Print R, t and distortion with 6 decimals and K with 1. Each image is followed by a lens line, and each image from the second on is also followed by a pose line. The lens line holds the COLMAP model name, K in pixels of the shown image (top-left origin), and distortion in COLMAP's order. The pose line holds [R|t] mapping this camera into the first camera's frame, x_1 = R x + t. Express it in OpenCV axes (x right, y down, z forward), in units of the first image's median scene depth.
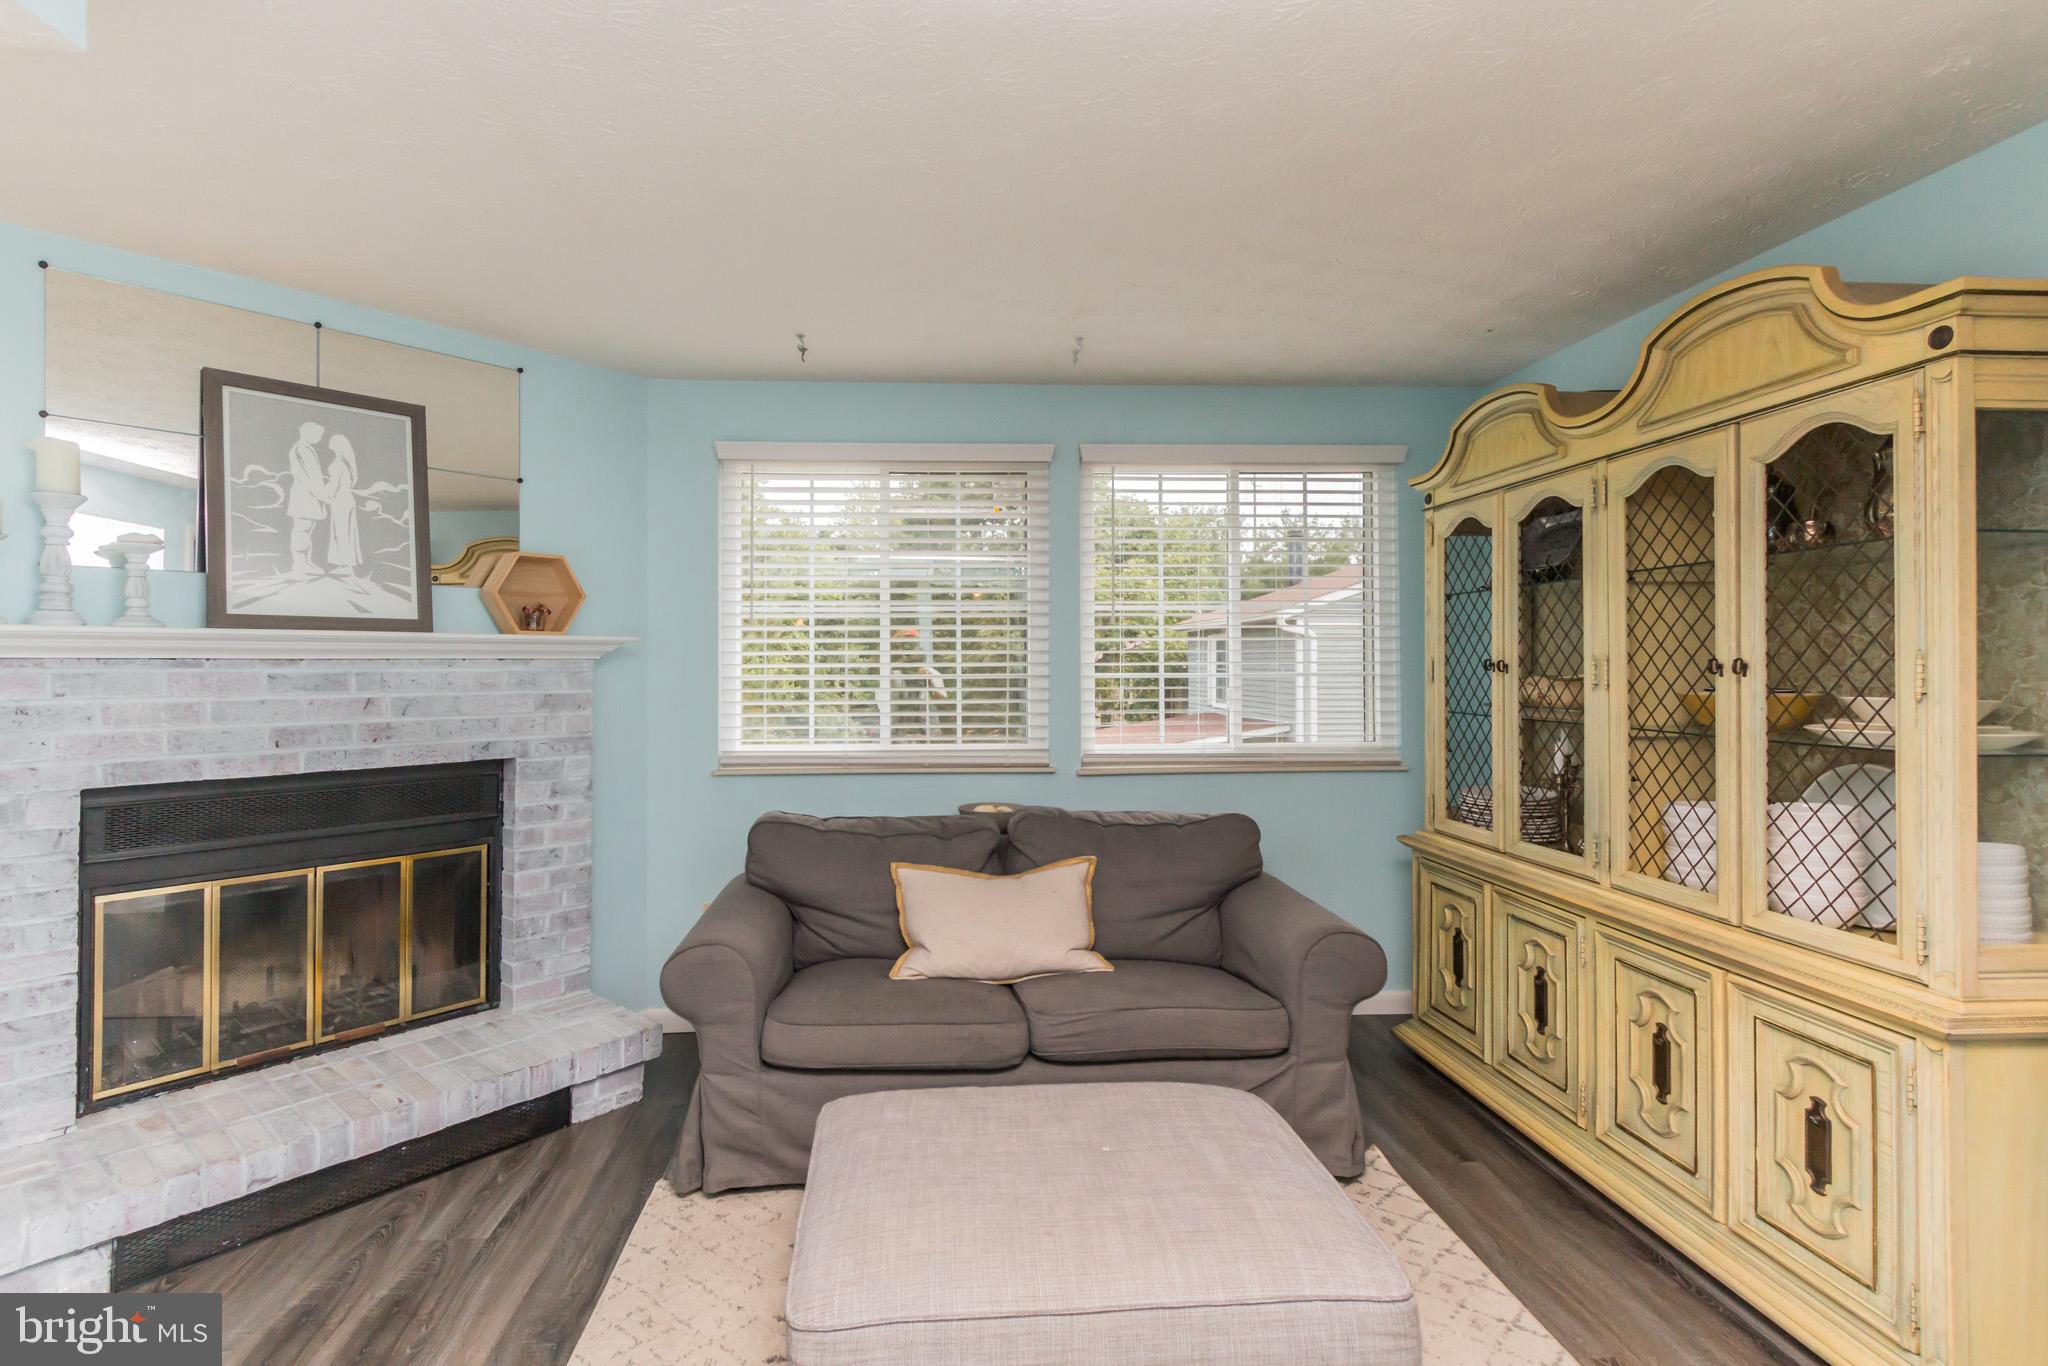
lens RADIAL K [[954.0, 0, 1027.1], [0, 954.0, 672.2], [0, 0, 1]] dist [0.000390, 0.000024]
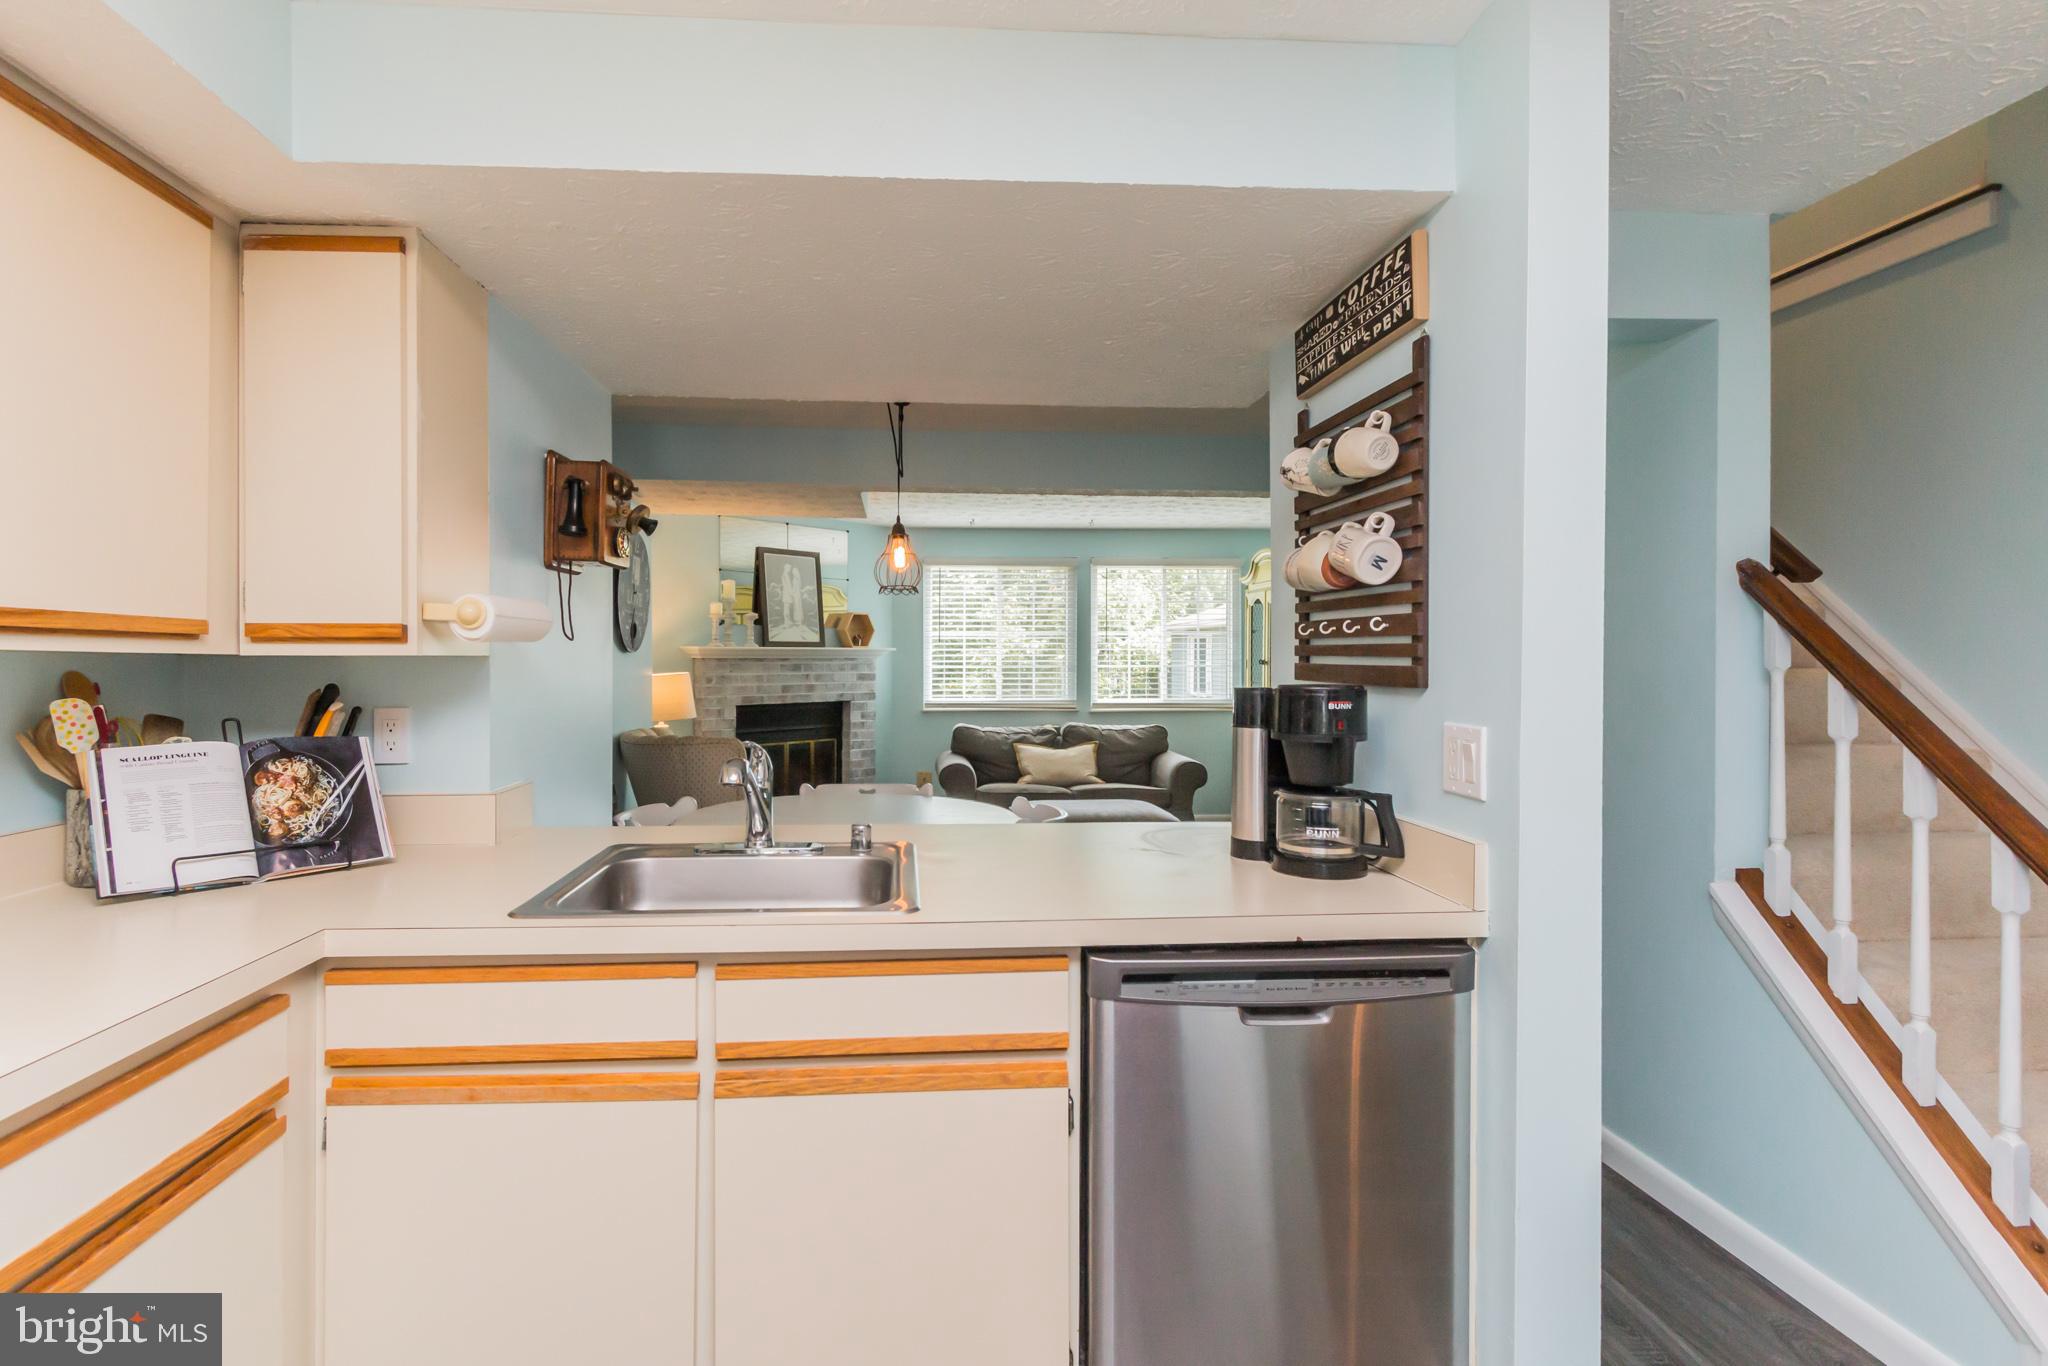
lens RADIAL K [[954.0, 0, 1020.6], [0, 954.0, 677.4], [0, 0, 1]] dist [0.000390, 0.000024]
pose [[0.999984, 0.000230, -0.005696, -0.113811], [-0.000187, 0.999971, 0.007571, 0.016171], [0.005697, -0.007570, 0.999955, -1.424736]]
